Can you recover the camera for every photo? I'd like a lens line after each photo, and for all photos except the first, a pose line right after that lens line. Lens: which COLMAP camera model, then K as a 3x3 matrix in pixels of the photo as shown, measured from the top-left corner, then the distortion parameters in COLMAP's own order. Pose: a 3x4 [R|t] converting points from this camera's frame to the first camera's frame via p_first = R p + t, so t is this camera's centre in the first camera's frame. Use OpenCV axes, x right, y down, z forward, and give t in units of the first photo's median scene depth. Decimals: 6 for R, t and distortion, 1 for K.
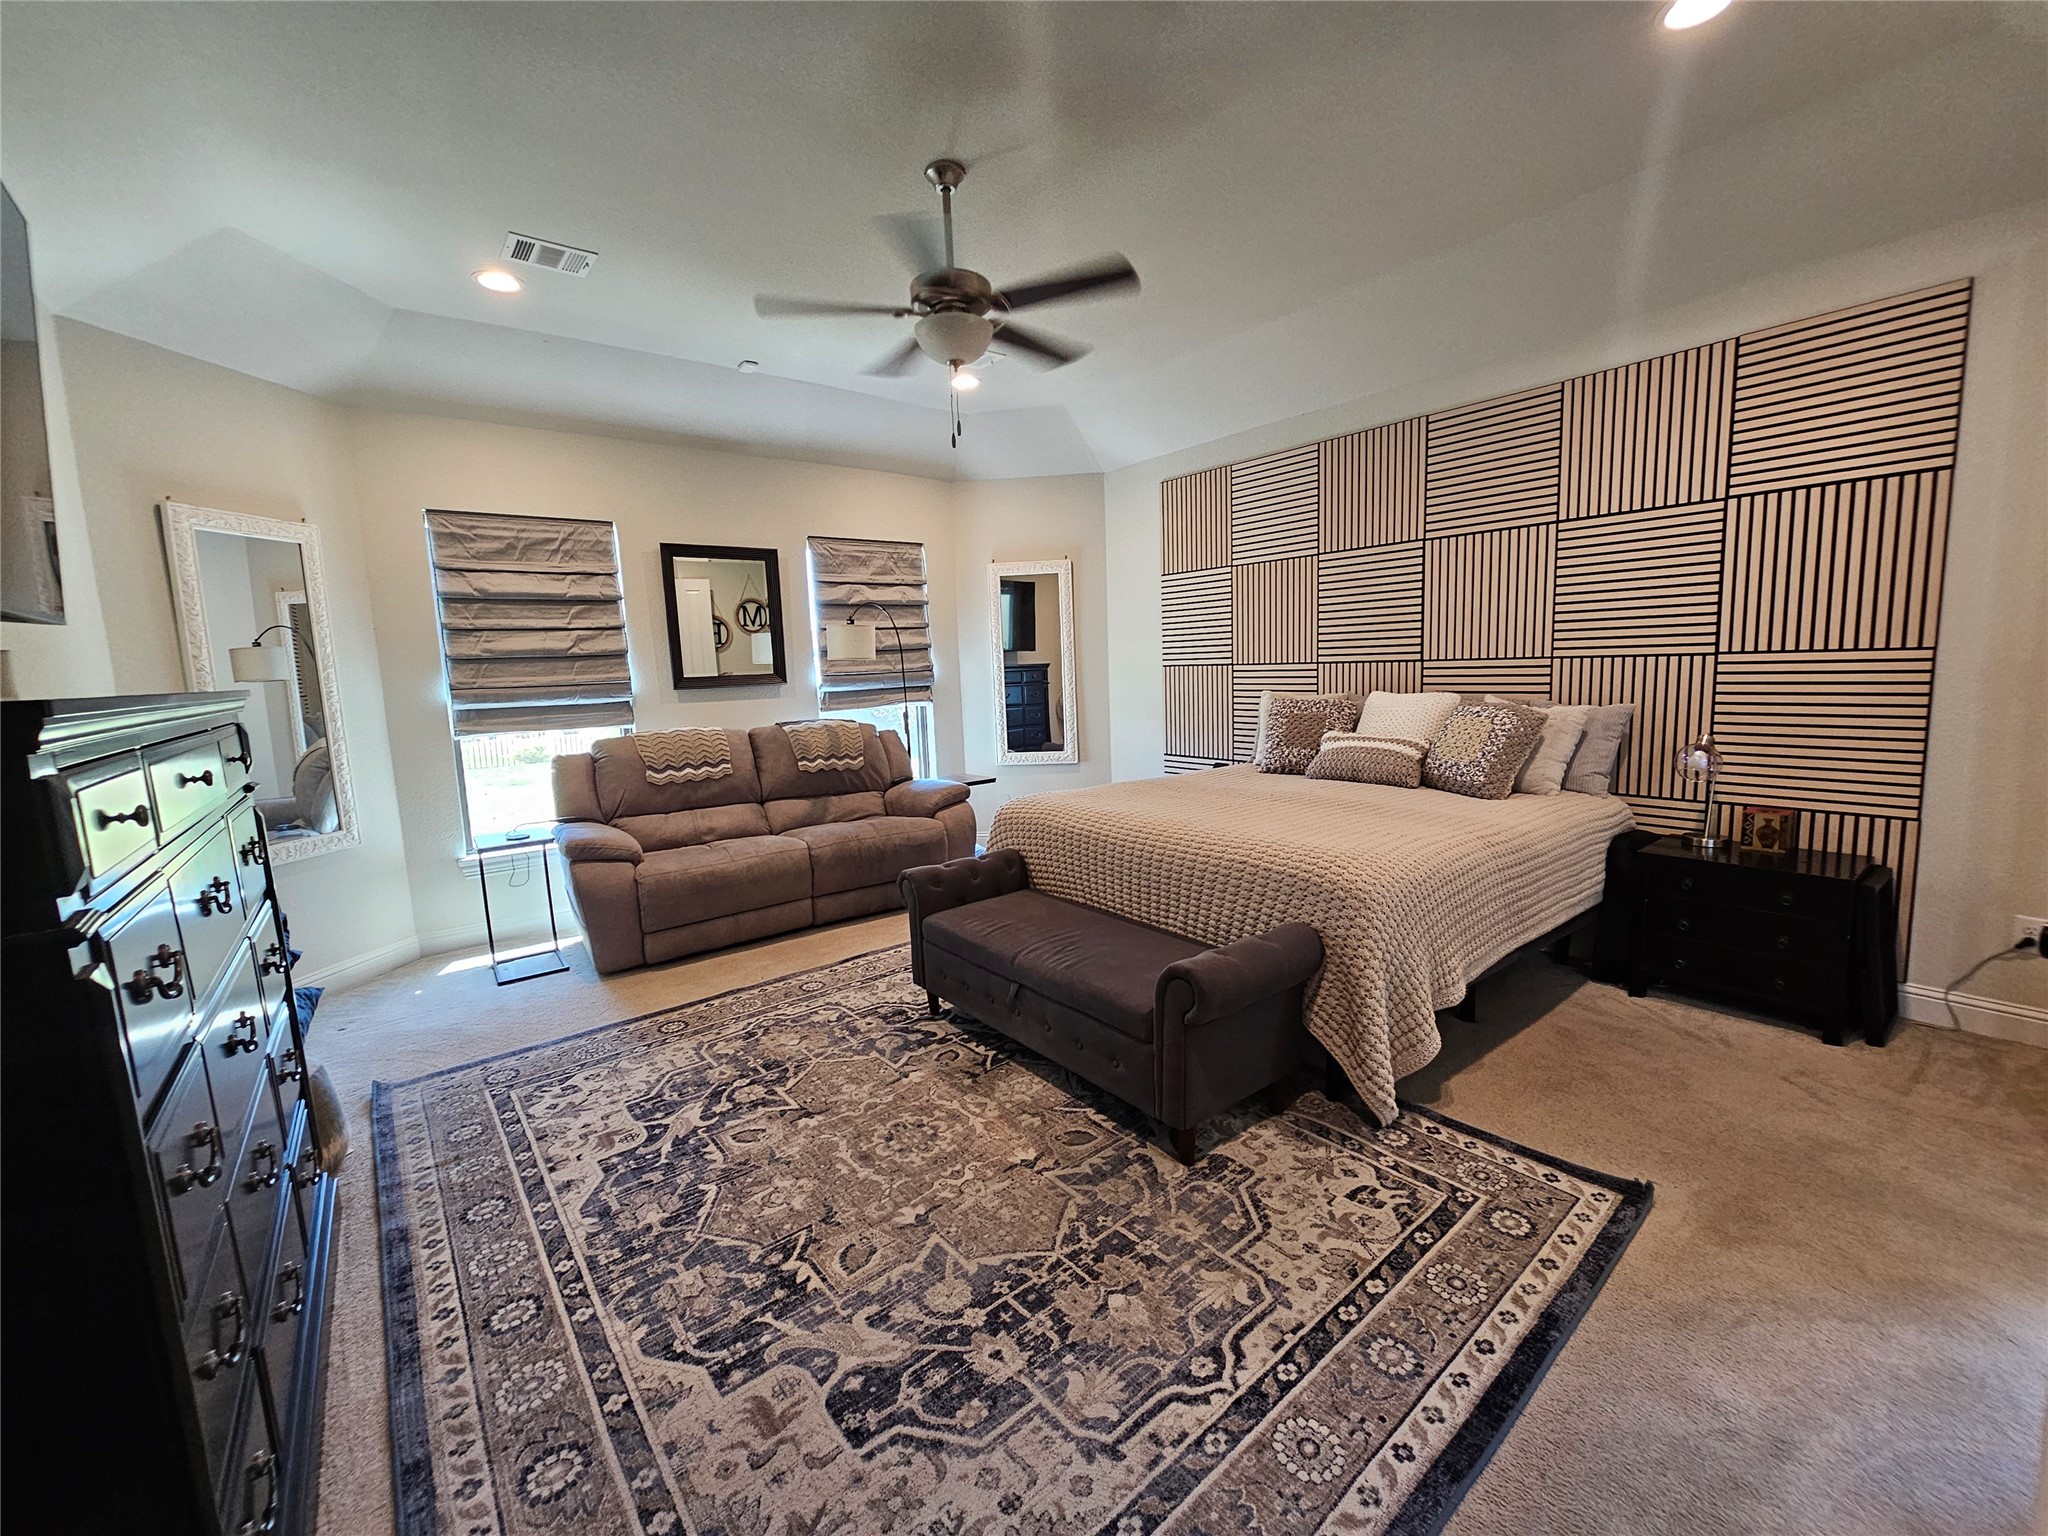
lens RADIAL K [[835.6, 0, 1024.6], [0, 835.6, 771.1], [0, 0, 1]] dist [-0.009741, -0.000033]
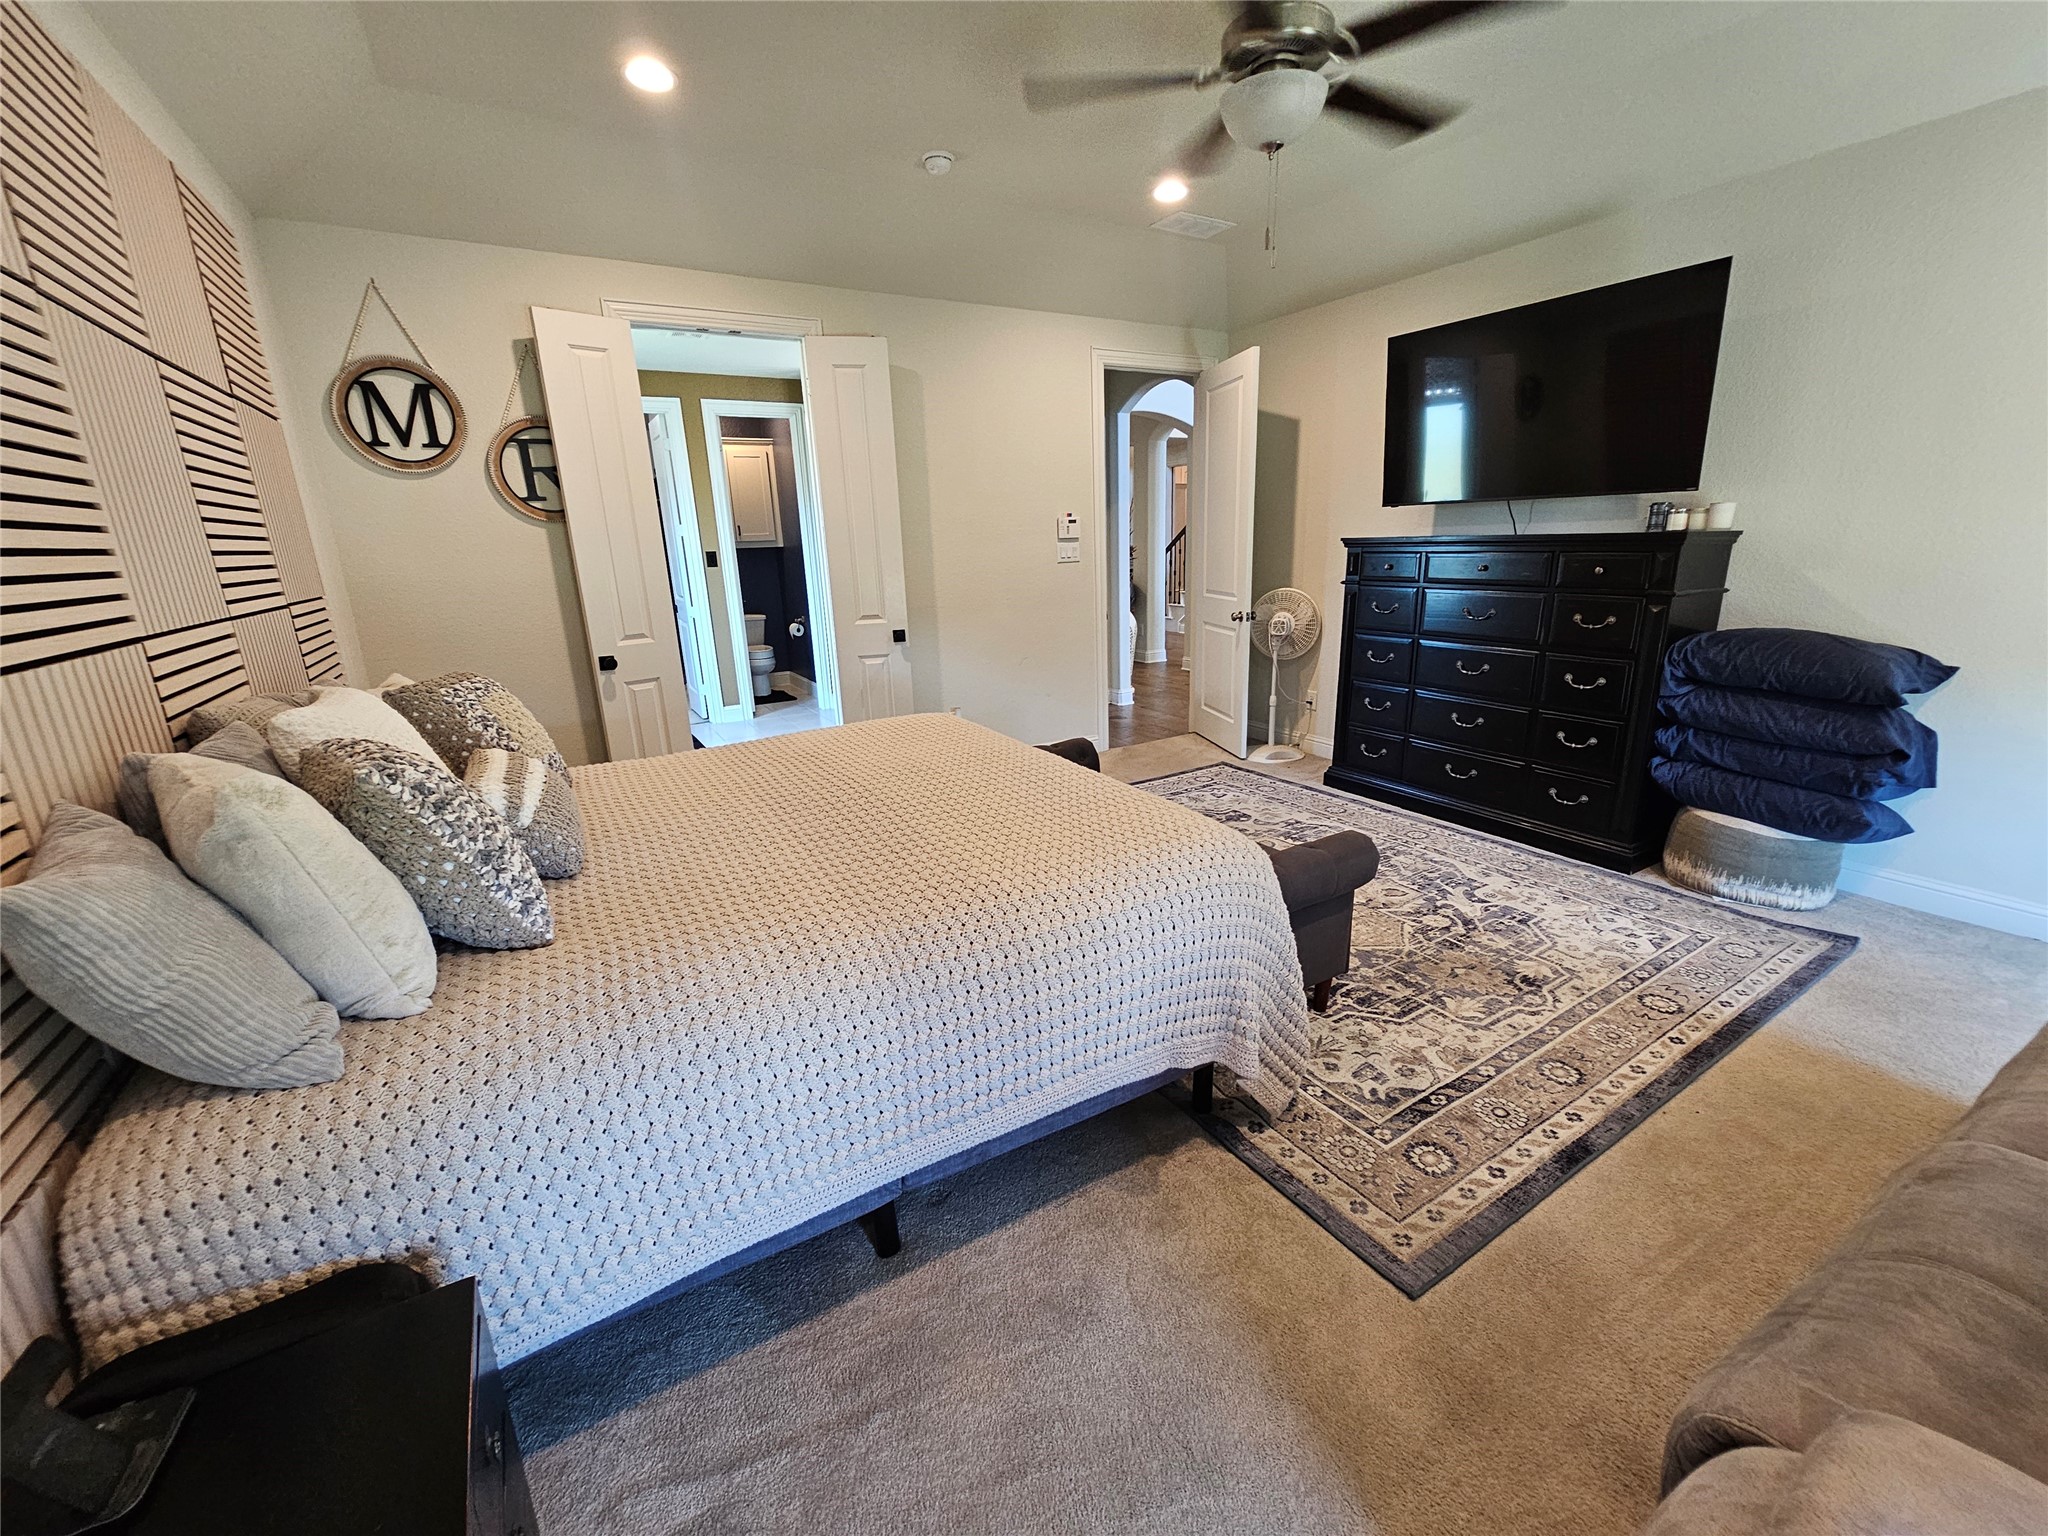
lens RADIAL K [[835.6, 0, 1031.7], [0, 835.6, 759.2], [0, 0, 1]] dist [-0.009741, -0.000033]
pose [[-0.989338, 0.038709, 0.140402, 0.049672], [0.089046, 0.923623, 0.372816, -0.295998], [-0.115247, 0.381343, -0.917222, 2.053709]]
